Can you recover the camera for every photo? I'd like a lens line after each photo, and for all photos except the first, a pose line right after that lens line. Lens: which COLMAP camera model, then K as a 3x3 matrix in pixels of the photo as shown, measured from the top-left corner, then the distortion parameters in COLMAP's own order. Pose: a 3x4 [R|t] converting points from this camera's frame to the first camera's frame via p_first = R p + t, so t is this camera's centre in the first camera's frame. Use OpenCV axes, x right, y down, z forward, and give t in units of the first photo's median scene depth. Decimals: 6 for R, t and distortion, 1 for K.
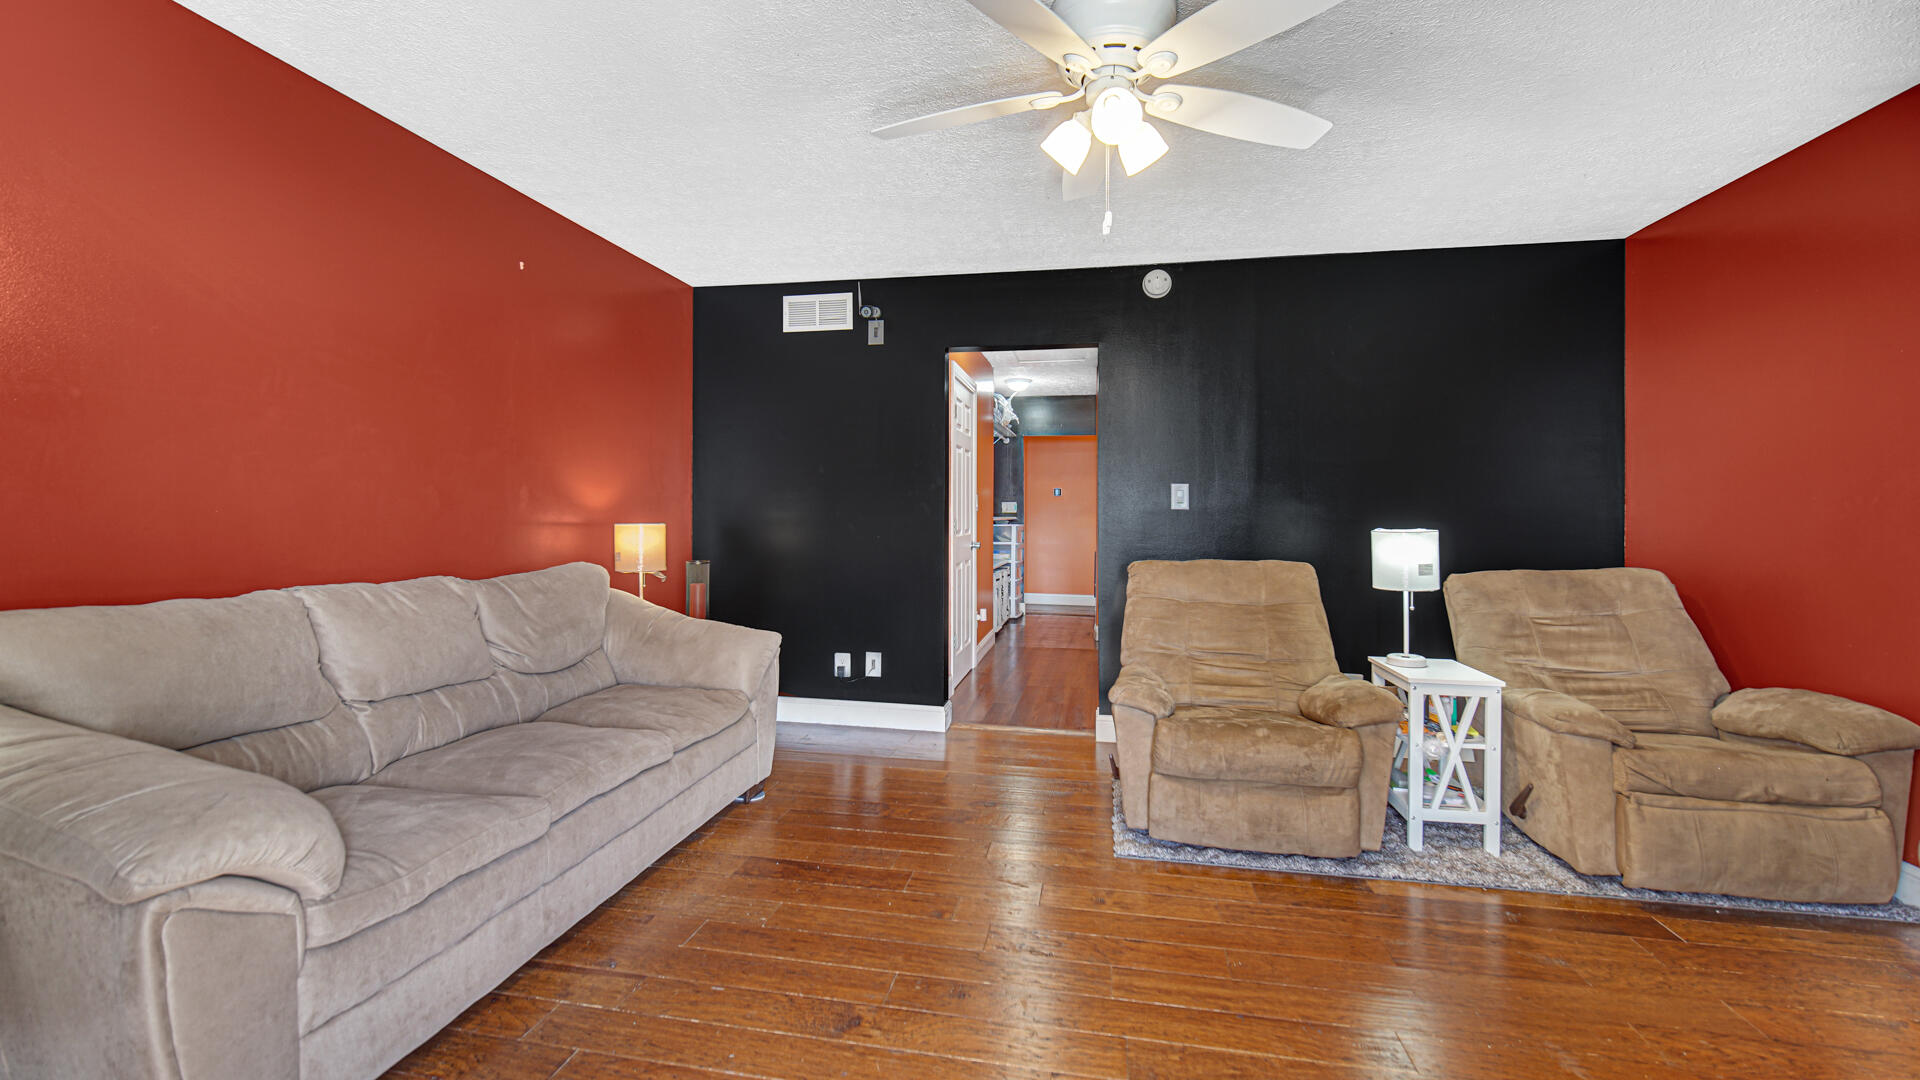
lens RADIAL K [[783.1, 0, 941.6], [0, 783.1, 522.4], [0, 0, 1]] dist [-0.004585, -0.000664]
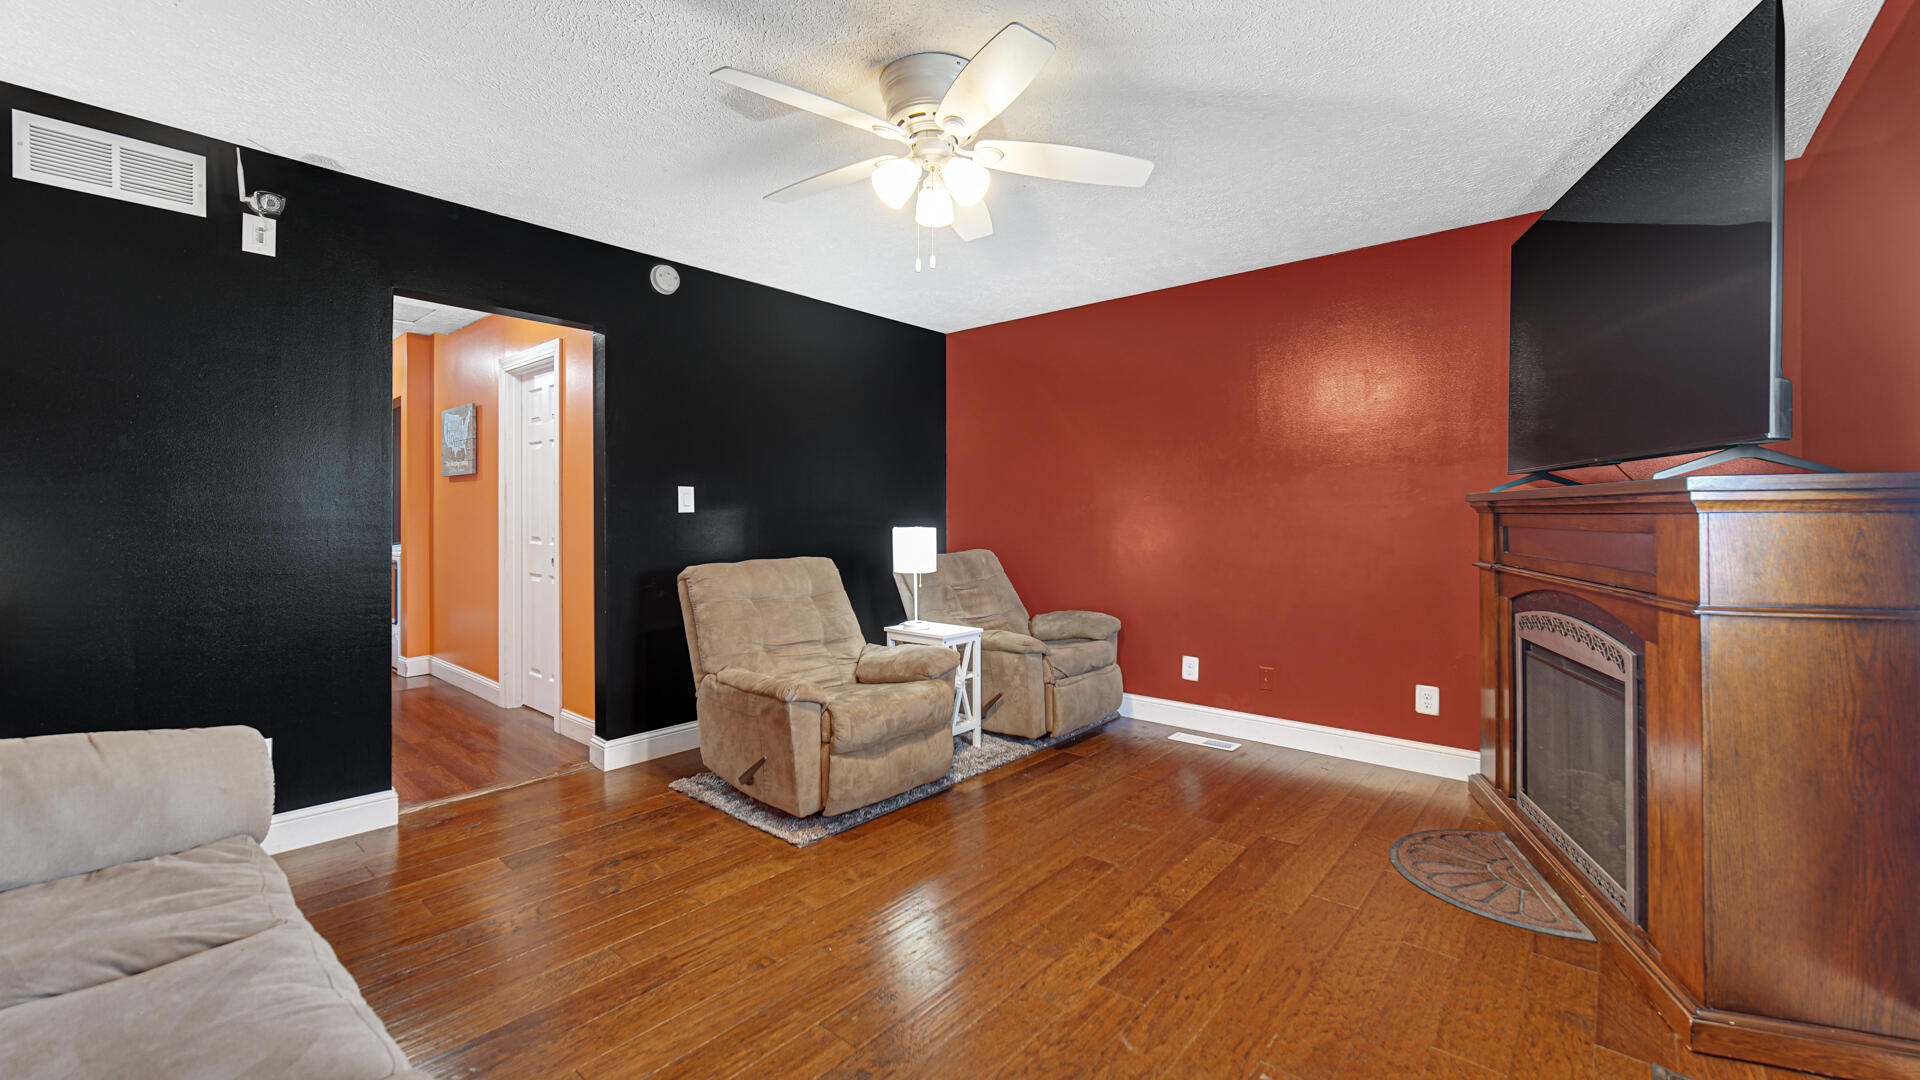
lens RADIAL K [[783.1, 0, 957.8], [0, 783.1, 524.8], [0, 0, 1]] dist [-0.004585, -0.000664]
pose [[0.479157, -0.012386, 0.877642, -0.582280], [0.017300, 0.999839, 0.004665, 0.000495], [-0.877559, 0.012948, 0.479294, 0.319786]]
